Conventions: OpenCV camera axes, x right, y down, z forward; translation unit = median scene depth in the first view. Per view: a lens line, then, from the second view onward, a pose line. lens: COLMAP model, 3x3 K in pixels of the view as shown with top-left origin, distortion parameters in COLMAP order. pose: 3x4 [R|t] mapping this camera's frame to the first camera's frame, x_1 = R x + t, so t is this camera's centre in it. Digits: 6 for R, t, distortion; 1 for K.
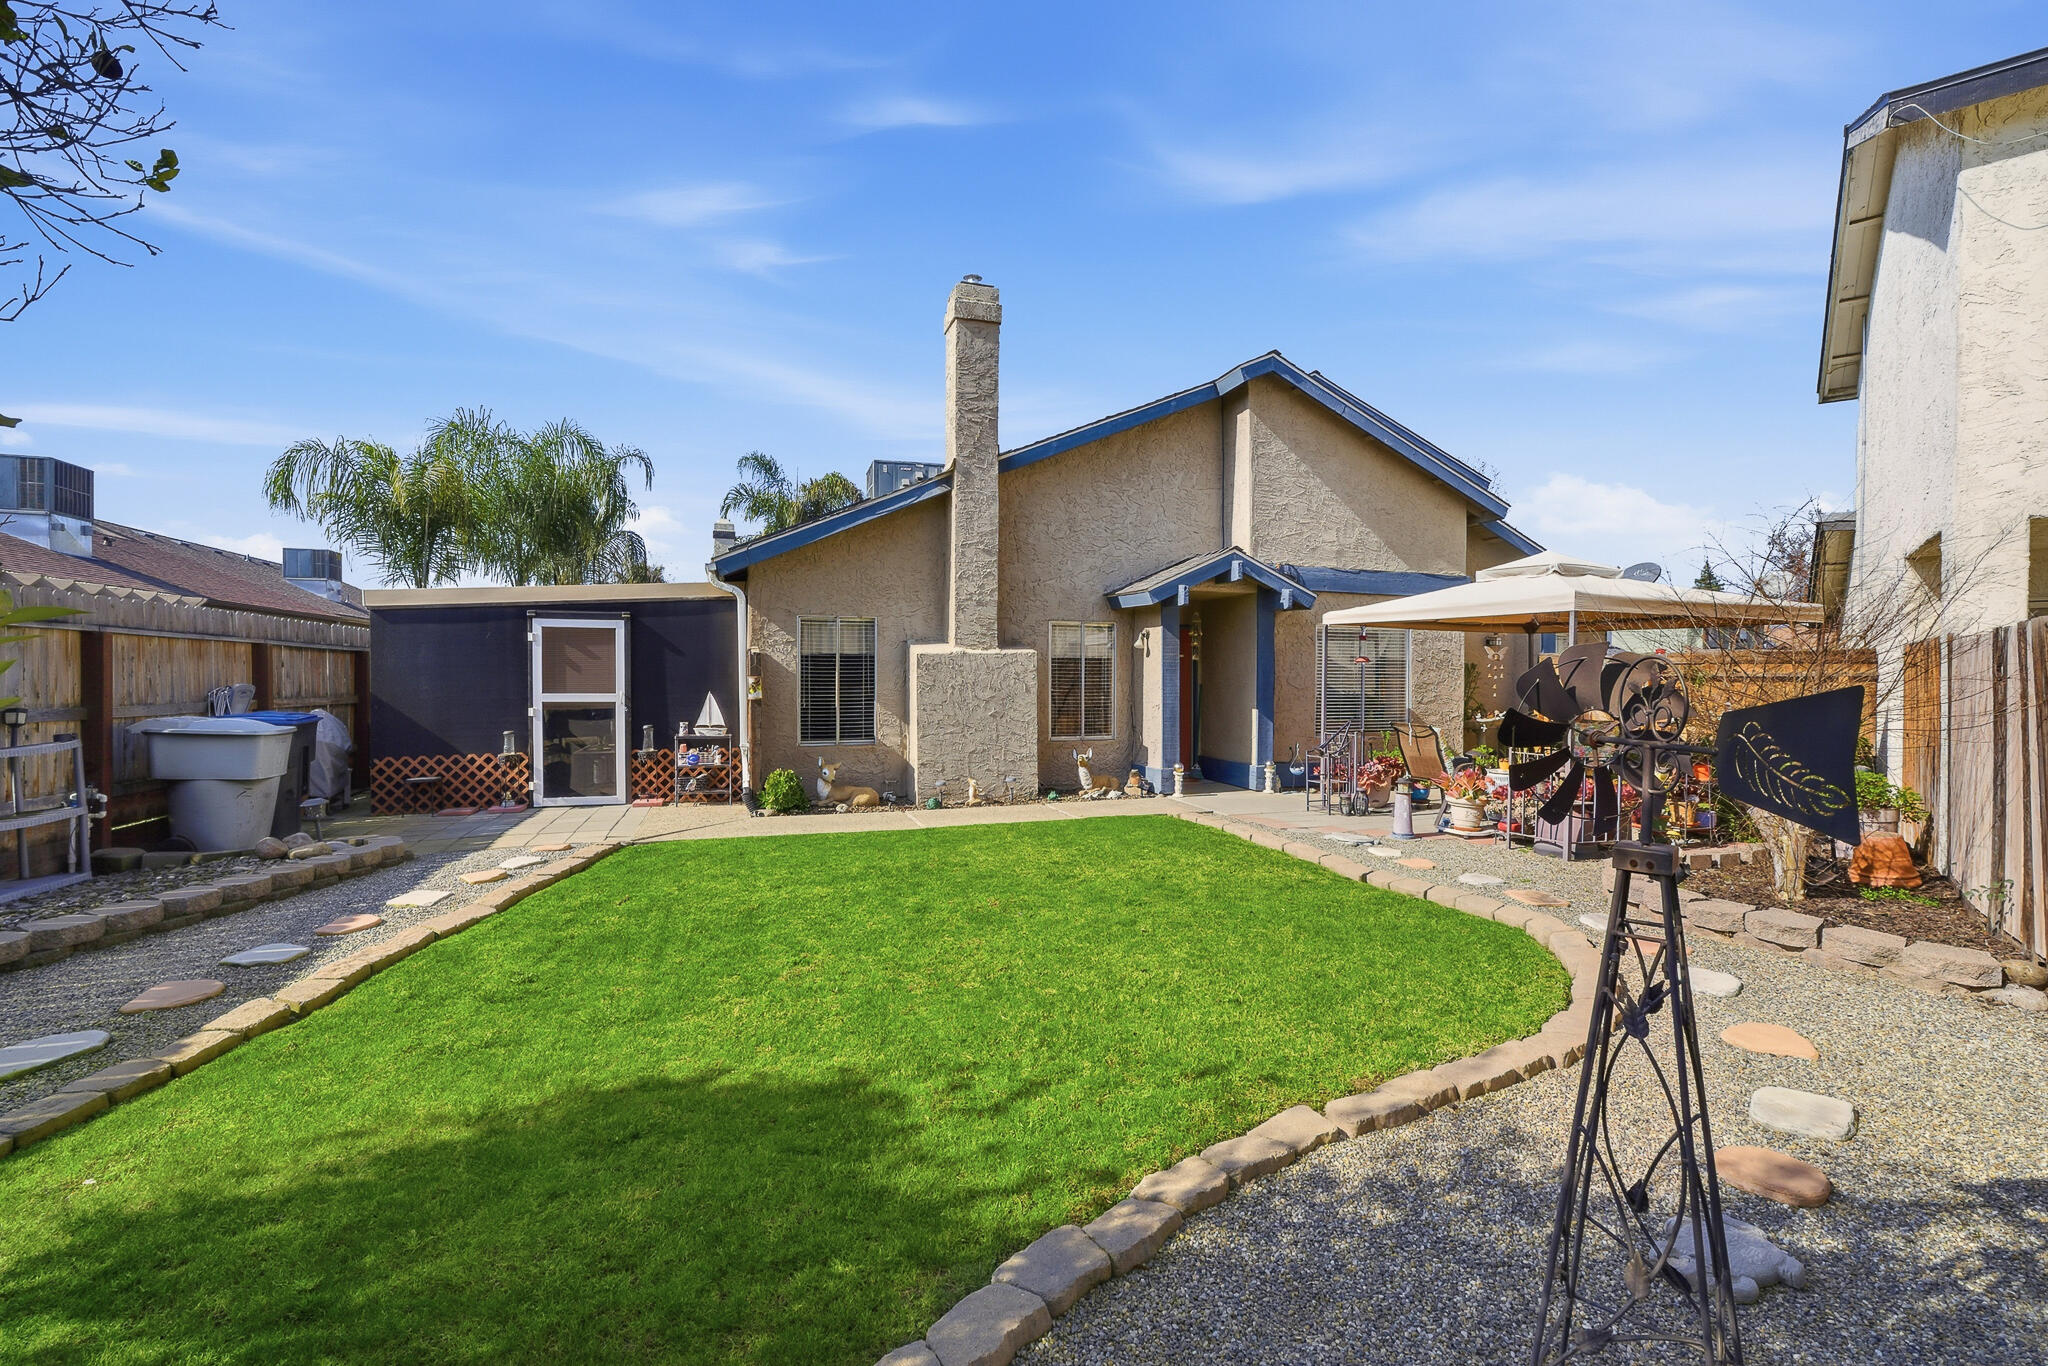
lens RADIAL K [[891.1, 0, 1021.2], [0, 891.1, 684.8], [0, 0, 1]] dist [-0.014853, 0.003216]
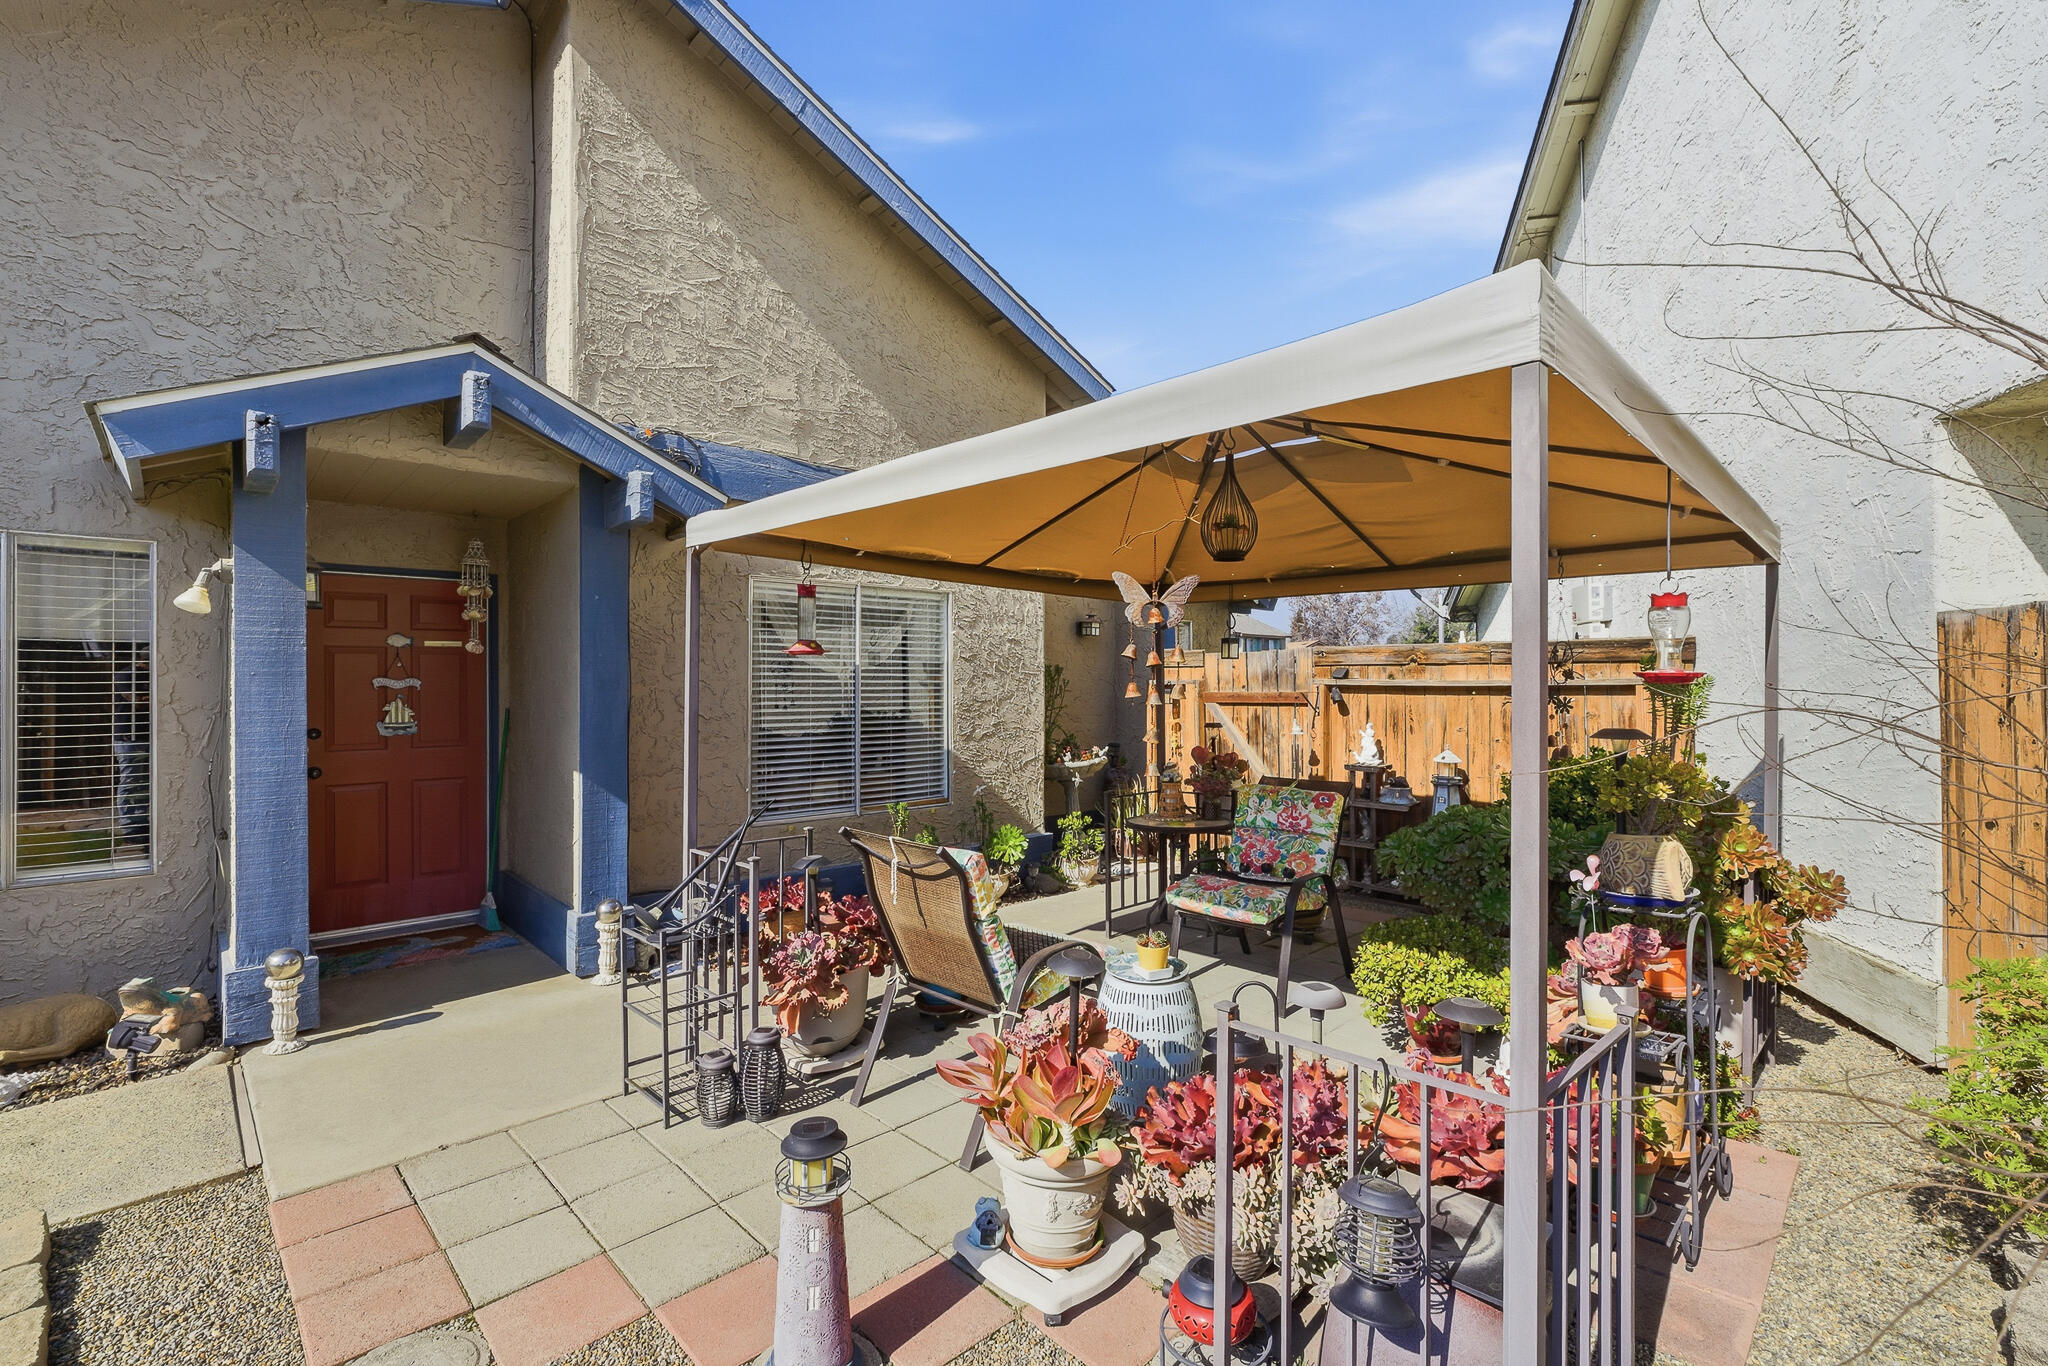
lens RADIAL K [[891.1, 0, 1022.3], [0, 891.1, 682.6], [0, 0, 1]] dist [-0.014853, 0.003216]
pose [[0.906157, -0.003686, 0.422926, 0.267414], [0.009824, 0.999876, -0.012335, -0.006036], [-0.422828, 0.015333, 0.906080, 0.533495]]
